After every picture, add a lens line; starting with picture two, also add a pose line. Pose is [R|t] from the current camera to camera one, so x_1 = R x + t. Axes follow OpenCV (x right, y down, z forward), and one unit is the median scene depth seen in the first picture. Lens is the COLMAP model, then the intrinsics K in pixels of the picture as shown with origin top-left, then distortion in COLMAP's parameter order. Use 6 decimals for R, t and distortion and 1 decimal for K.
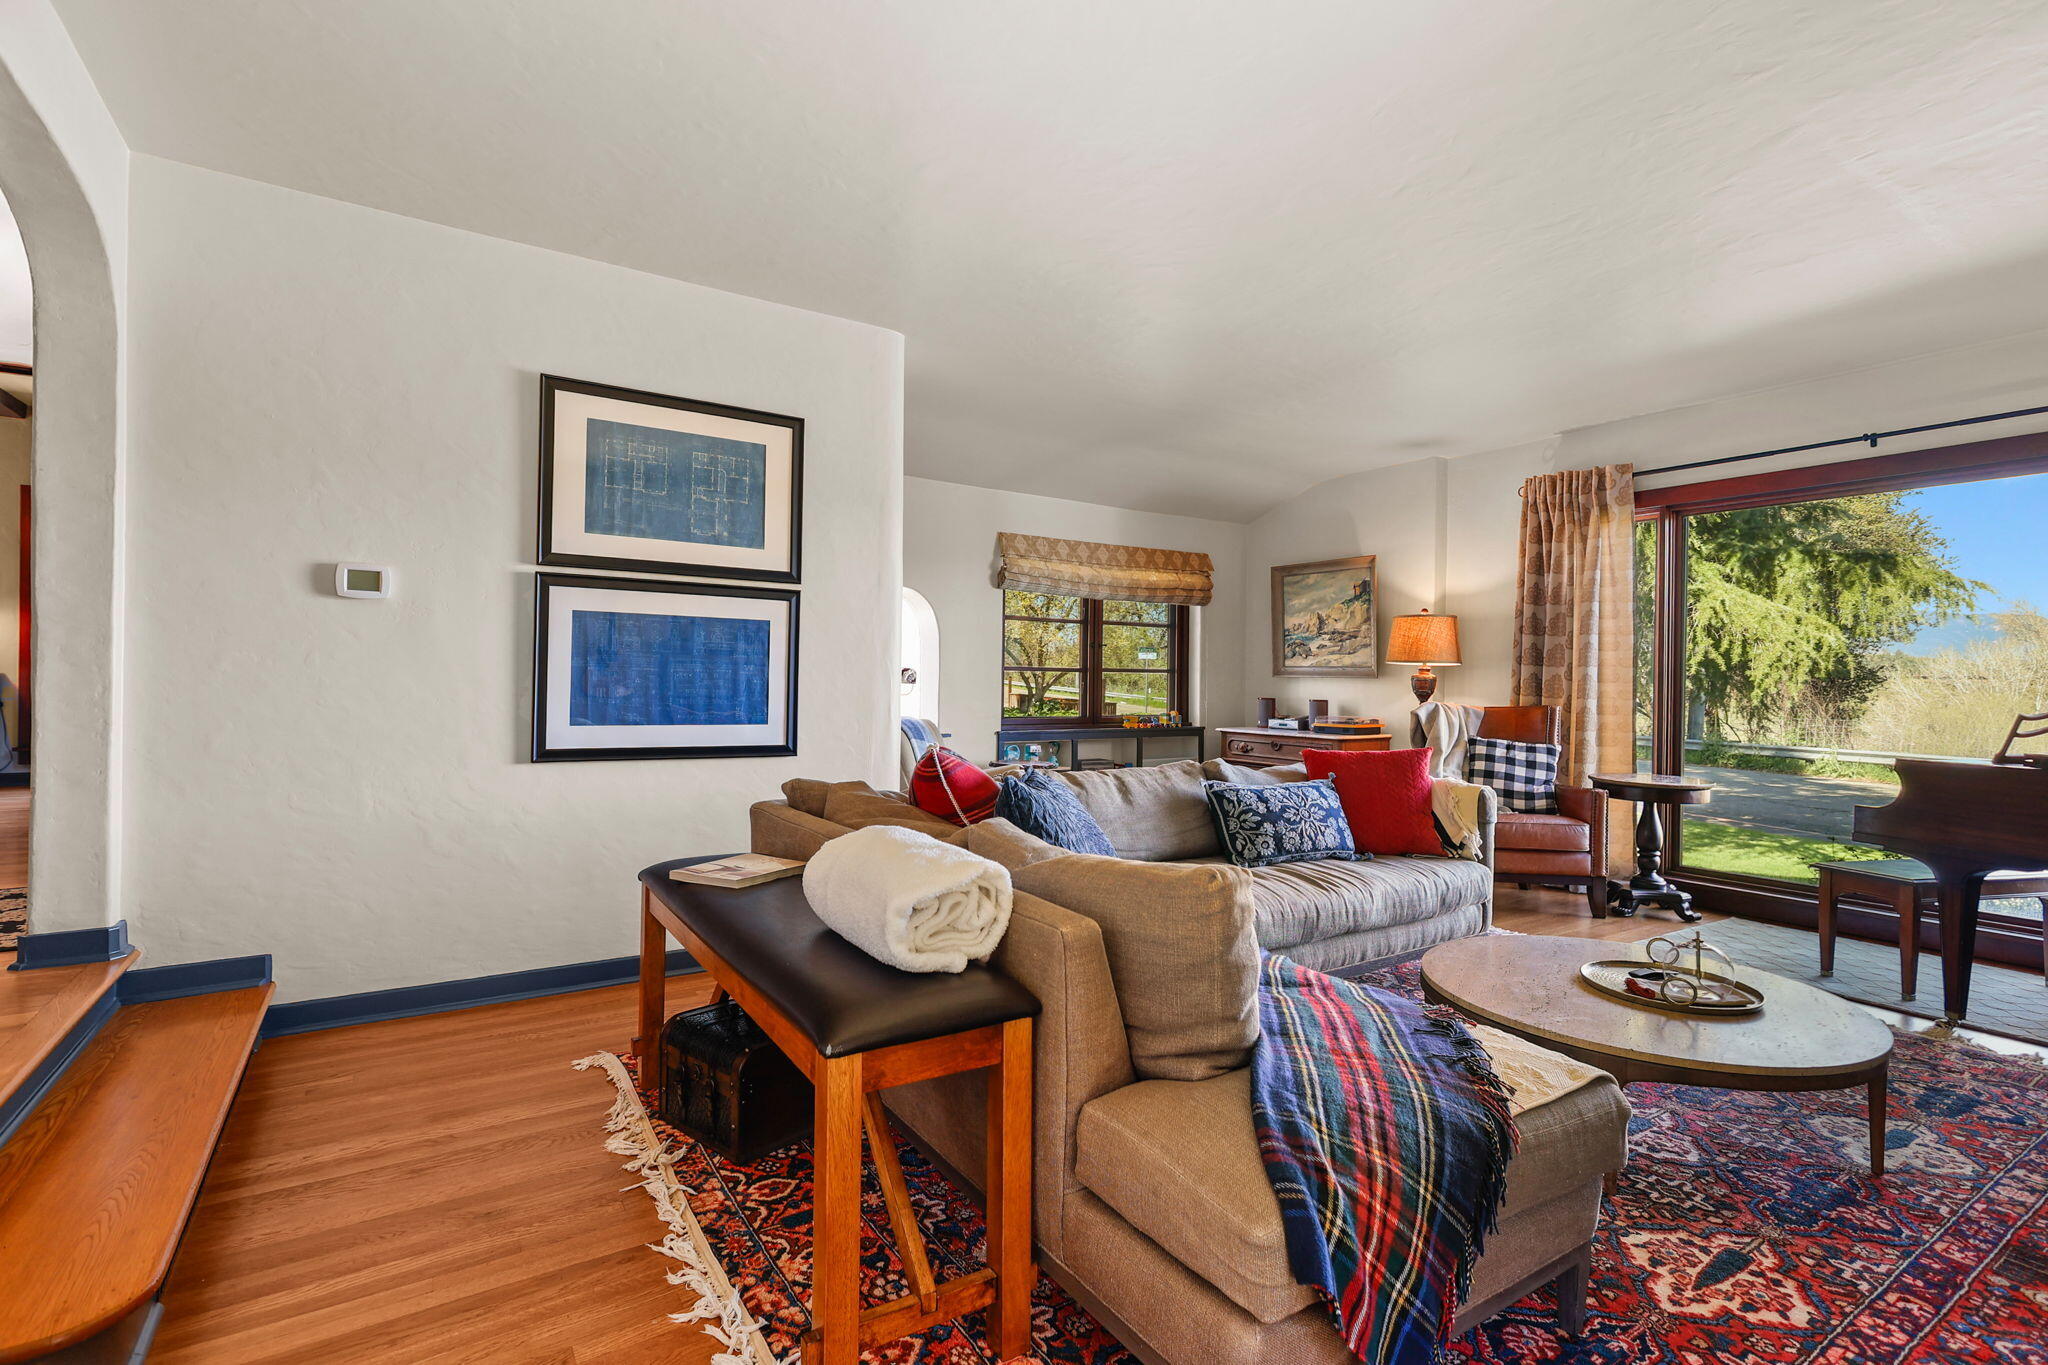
lens RADIAL K [[961.4, 0, 1025.7], [0, 961.4, 687.5], [0, 0, 1]] dist [0.000629, 0.000899]
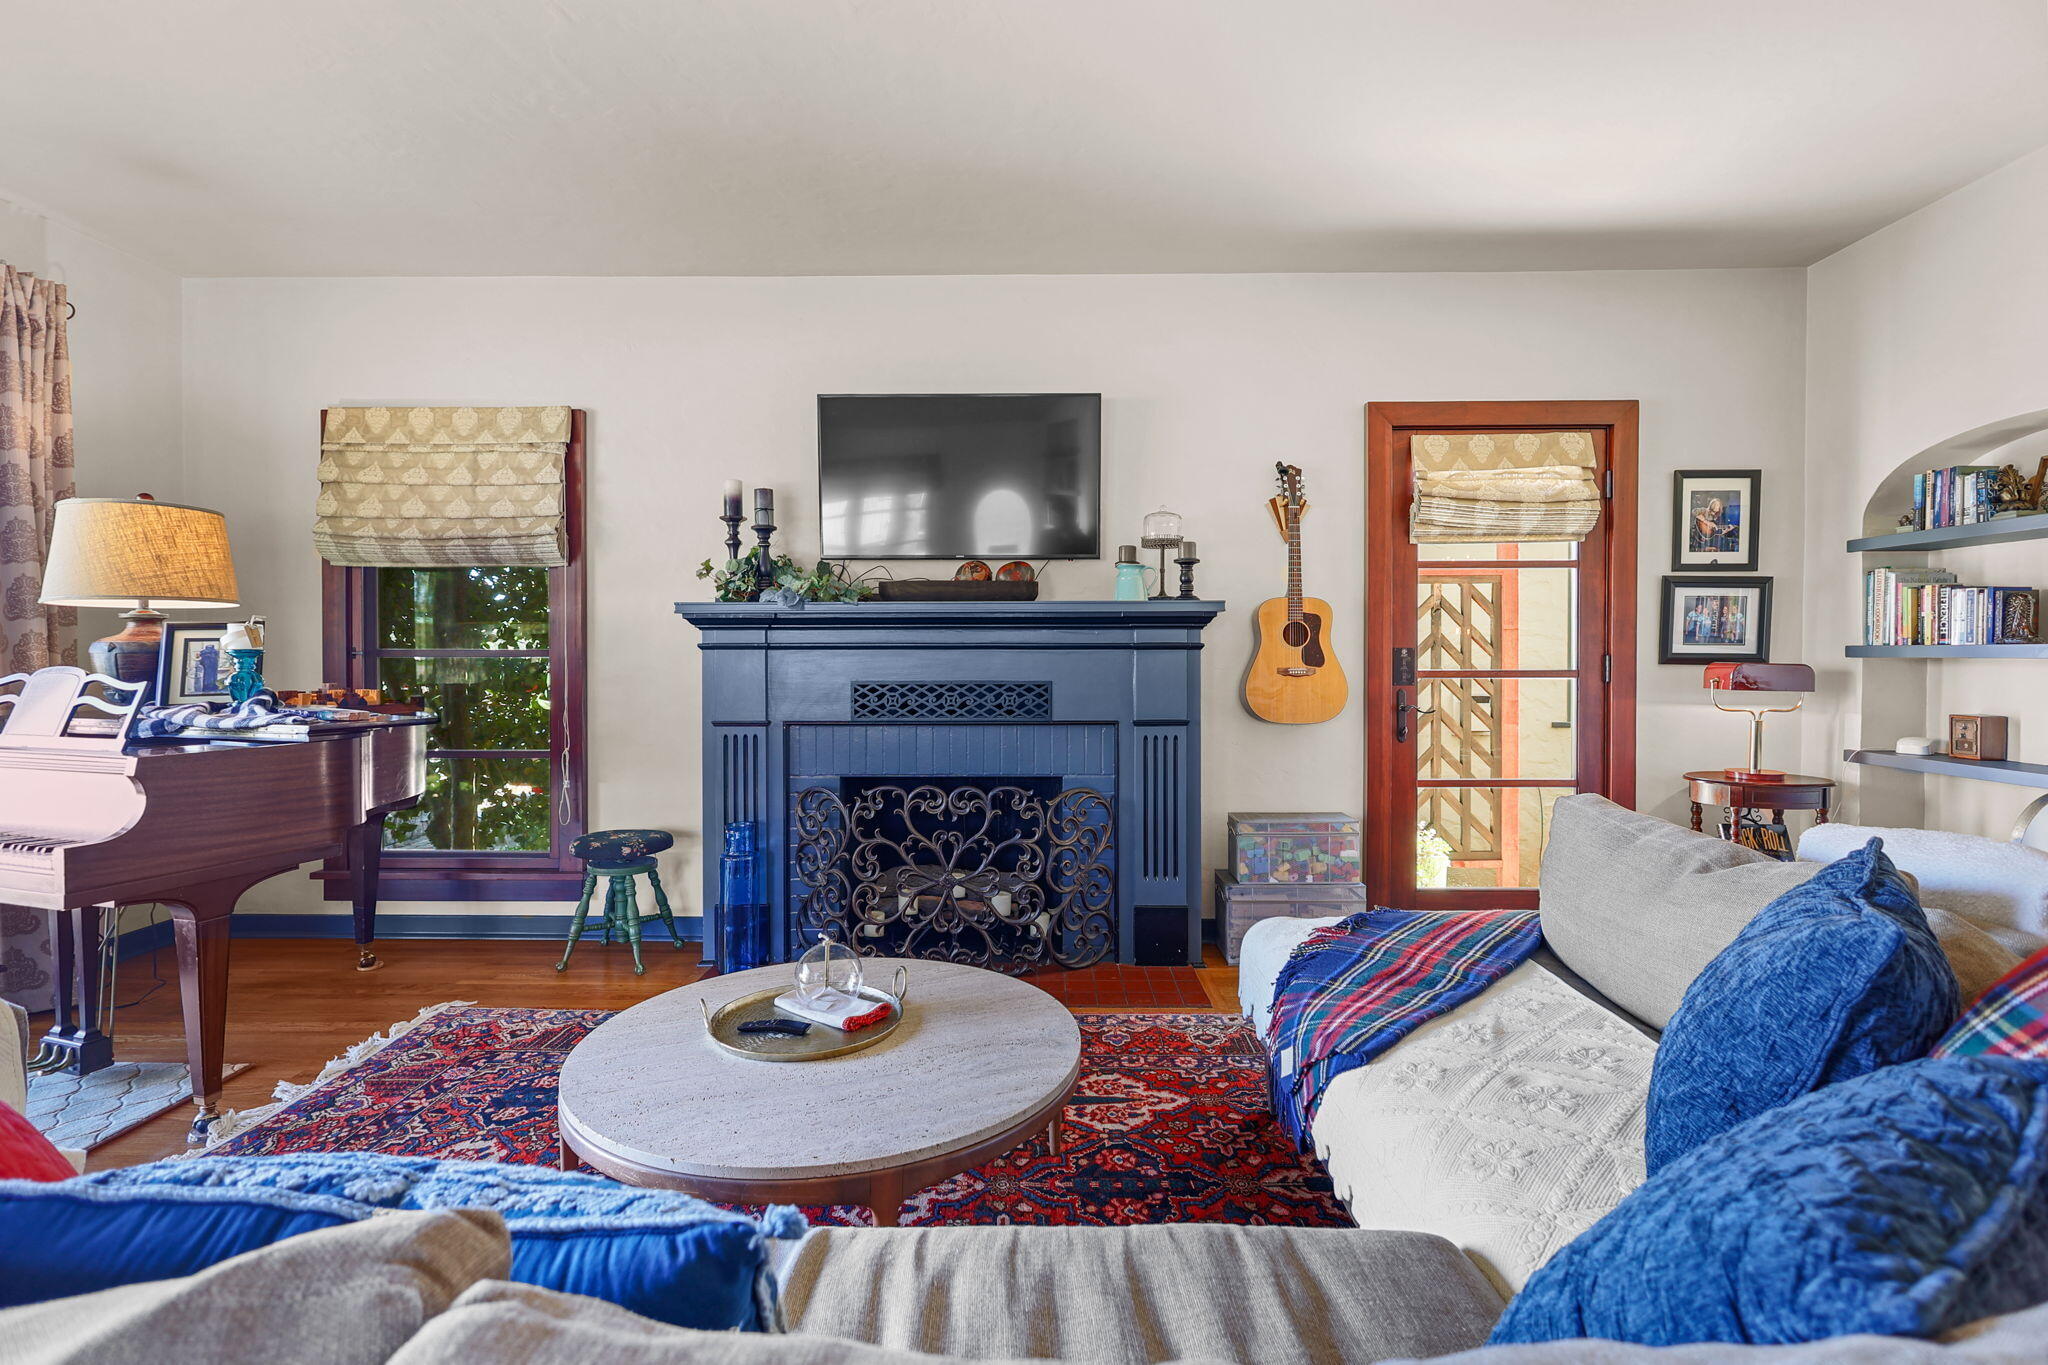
lens RADIAL K [[961.4, 0, 1018.7], [0, 961.4, 662.4], [0, 0, 1]] dist [0.000629, 0.000899]
pose [[-0.824102, -0.019723, 0.566098, 0.046307], [-0.004849, 0.999603, 0.027766, -0.012695], [-0.566420, 0.020137, -0.823870, 1.155424]]
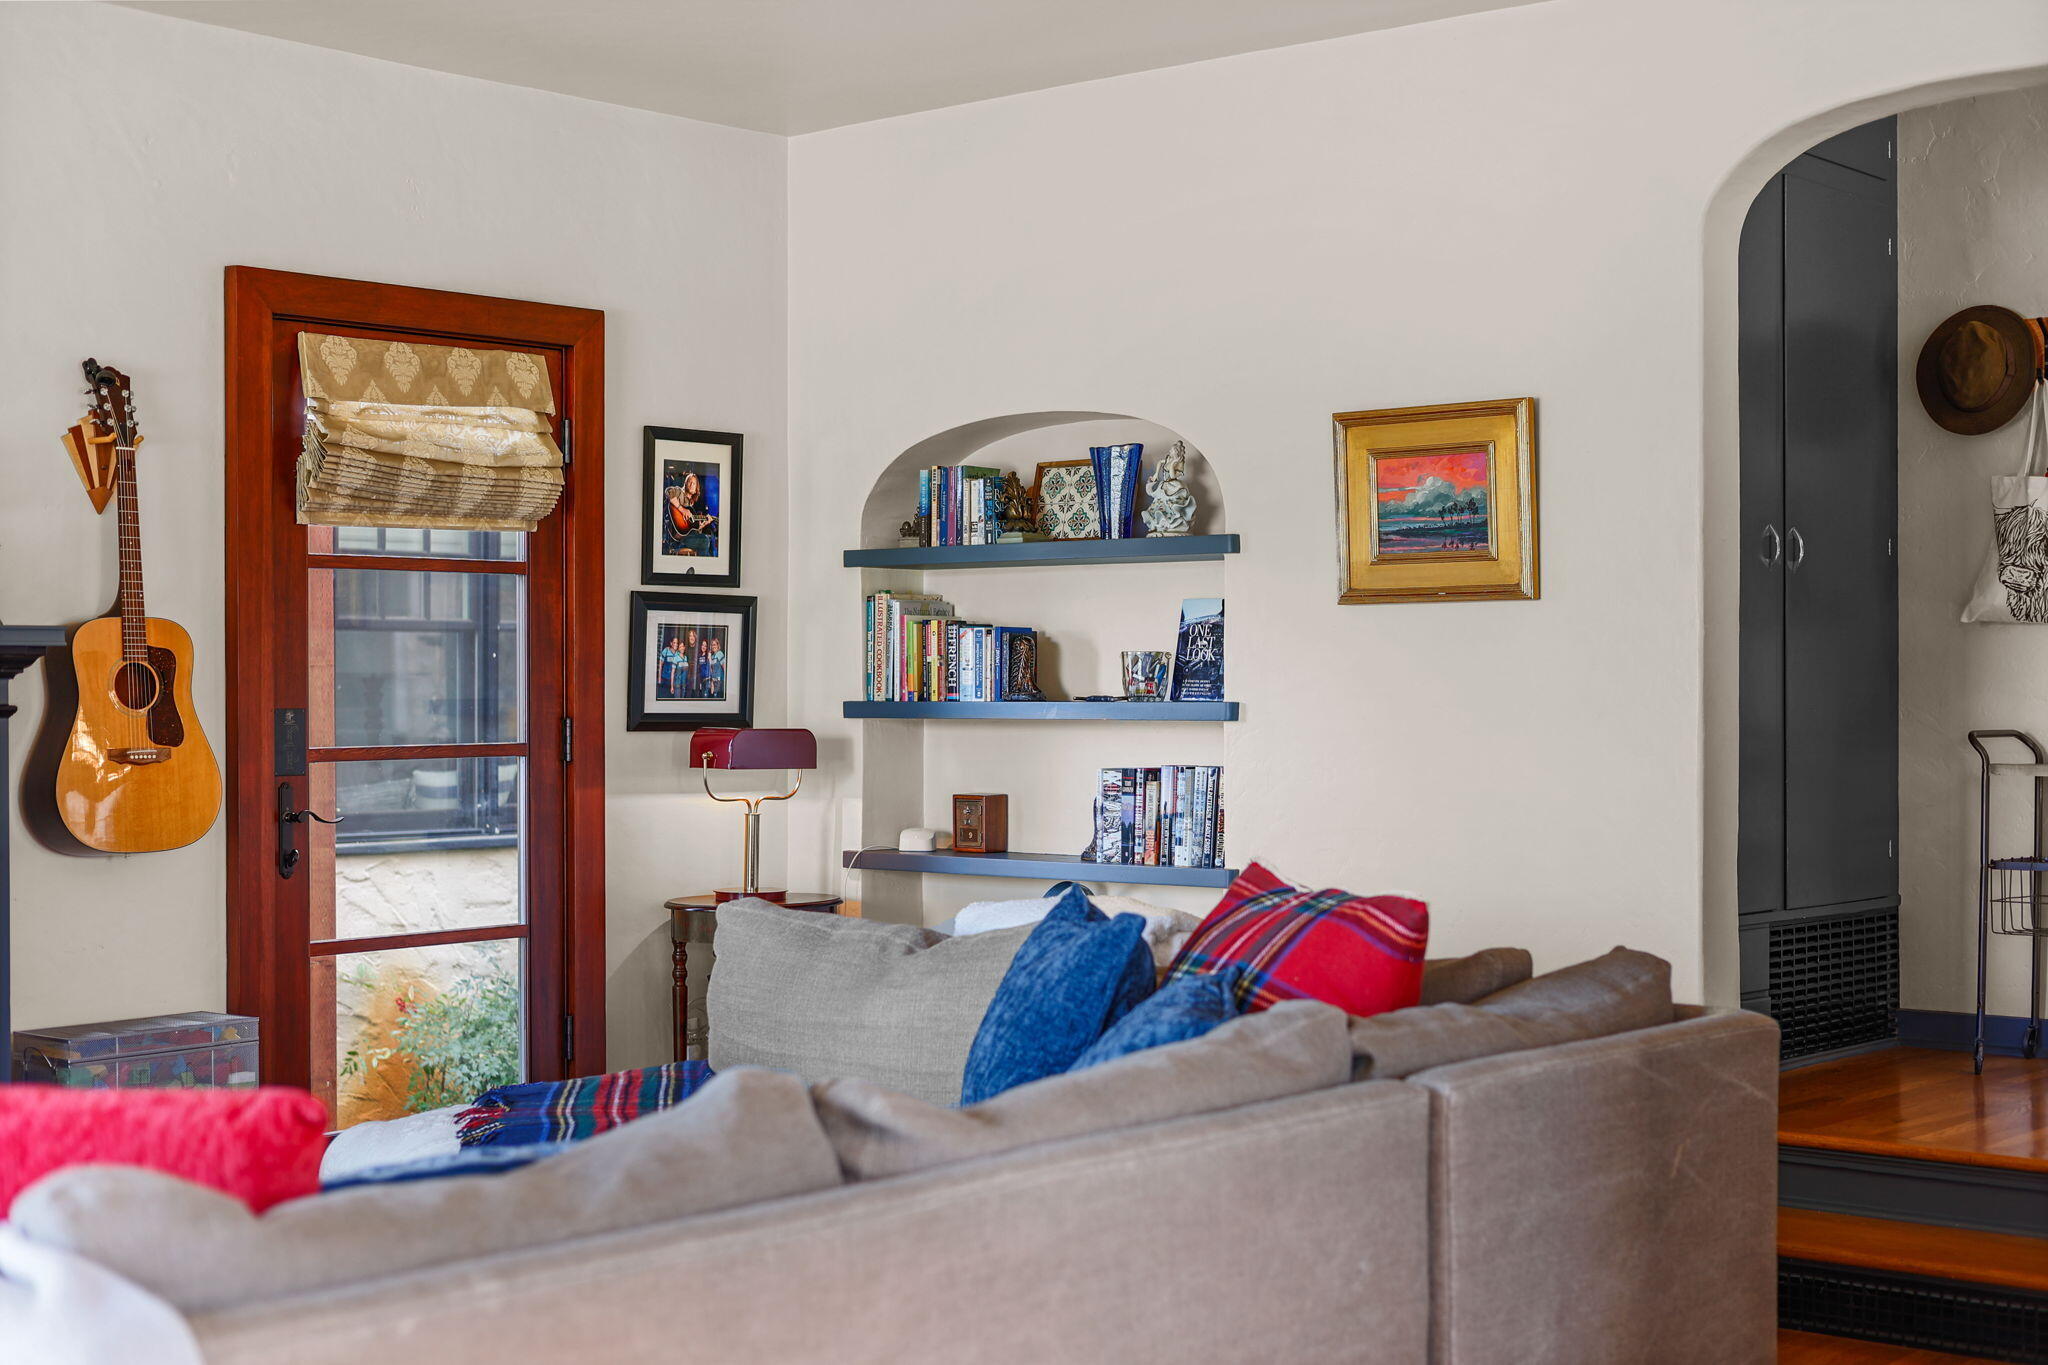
lens RADIAL K [[2876.1, 0, 1023.1], [0, 2876.1, 680.8], [0, 0, 1]] dist [-0.010078, 0.000000]
pose [[-0.961928, -0.010466, -0.273102, 0.352871], [-0.012404, 0.999909, 0.005370, -0.034405], [0.273021, 0.008553, -0.961970, 1.889047]]
